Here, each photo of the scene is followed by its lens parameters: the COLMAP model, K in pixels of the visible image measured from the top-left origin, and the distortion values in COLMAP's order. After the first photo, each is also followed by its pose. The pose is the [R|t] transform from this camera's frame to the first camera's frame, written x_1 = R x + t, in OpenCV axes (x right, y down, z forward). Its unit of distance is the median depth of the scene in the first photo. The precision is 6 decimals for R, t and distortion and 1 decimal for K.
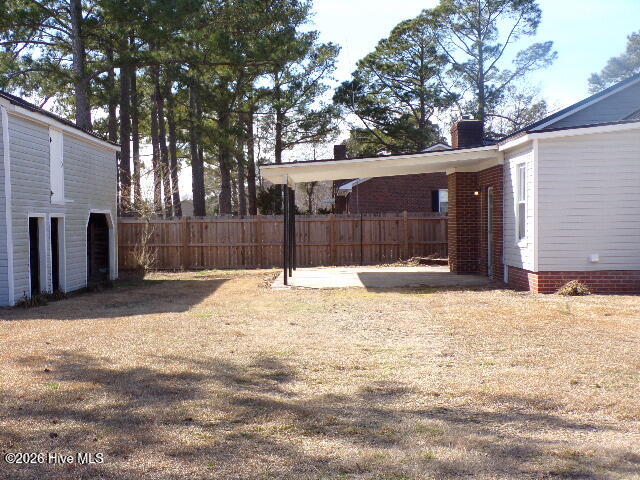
lens RADIAL K [[1048.3, 0, 318.4], [0, 1048.3, 240.4], [0, 0, 1]] dist [0.290563, 0.000000]
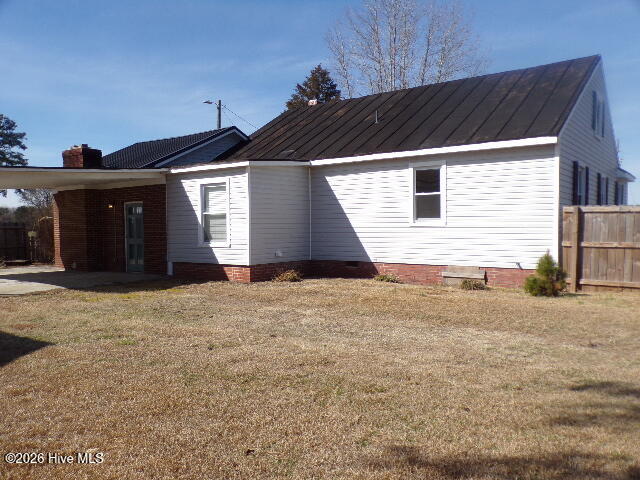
lens RADIAL K [[563.5, 0, 322.6], [0, 563.5, 243.3], [0, 0, 1]] dist [-0.017282, -0.003874]
pose [[0.599459, -0.020744, 0.800136, -0.070285], [0.020439, 0.999735, 0.010606, -0.000890], [-0.800144, 0.009997, 0.599724, 0.119927]]
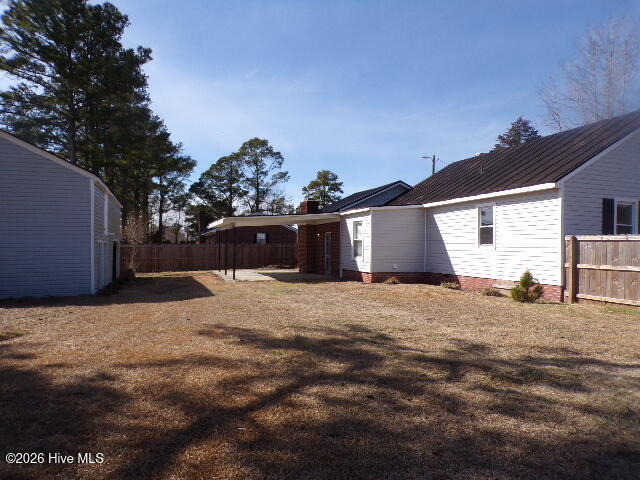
lens RADIAL K [[460.2, 0, 317.8], [0, 460.2, 242.2], [0, 0, 1]] dist [0.007050, 0.004677]
pose [[0.944308, 0.017962, 0.328571, -0.045340], [-0.007408, 0.999416, -0.033346, 0.000119], [-0.328978, 0.029055, 0.943890, 0.041883]]
